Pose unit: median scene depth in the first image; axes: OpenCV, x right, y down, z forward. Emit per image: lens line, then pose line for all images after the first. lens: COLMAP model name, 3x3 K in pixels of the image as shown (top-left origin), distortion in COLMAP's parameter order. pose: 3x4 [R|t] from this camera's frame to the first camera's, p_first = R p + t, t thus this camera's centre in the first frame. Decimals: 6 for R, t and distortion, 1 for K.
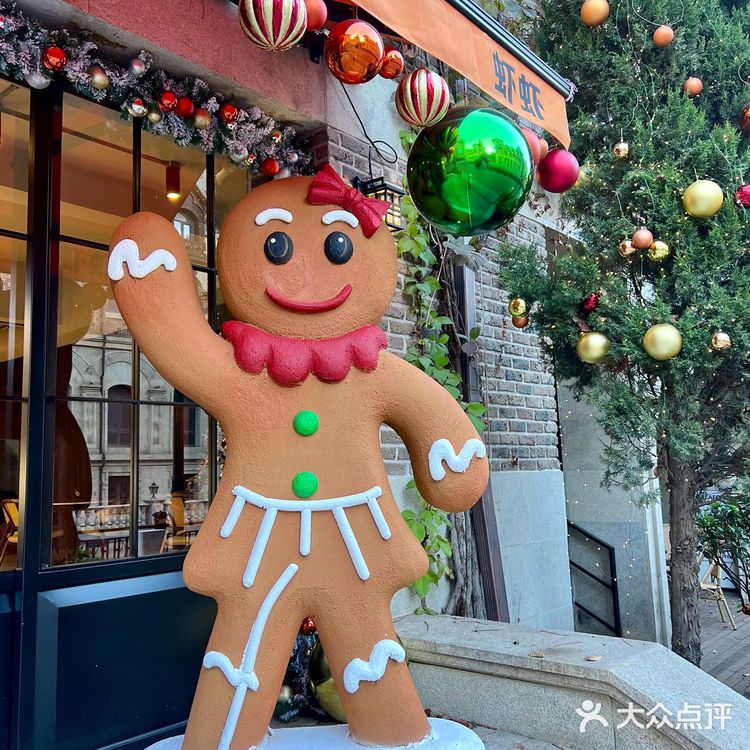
lens RADIAL K [[757.2, 0, 376.7], [0, 757.2, 373.9], [0, 0, 1]] dist [0.009477, 0.000000]
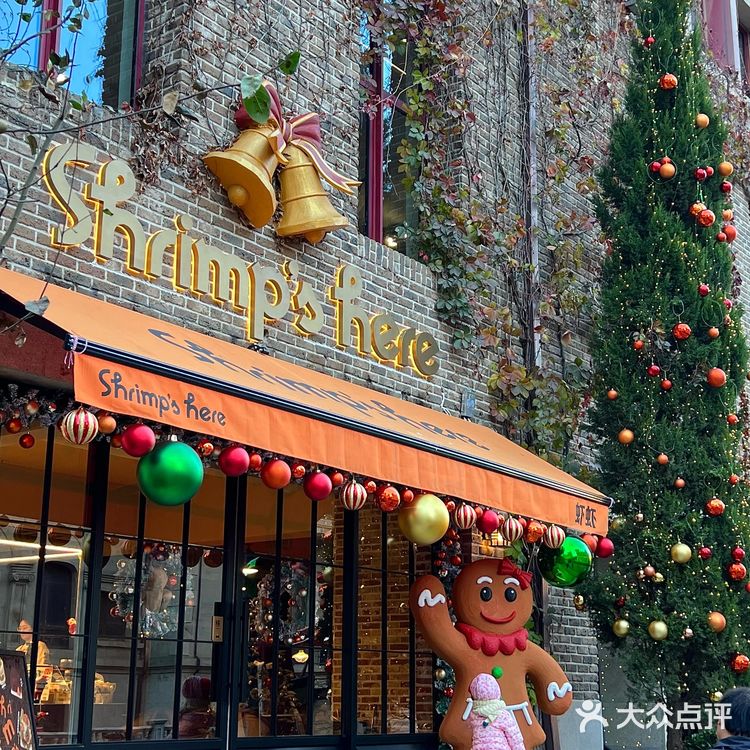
lens RADIAL K [[1263.3, 0, 373.8], [0, 1263.3, 375.5], [0, 0, 1]] dist [0.099793, 0.000000]
pose [[0.996258, 0.059620, 0.062569, -0.539254], [-0.051704, 0.991271, -0.121282, -0.243224], [-0.069254, 0.117593, 0.990644, -2.079297]]
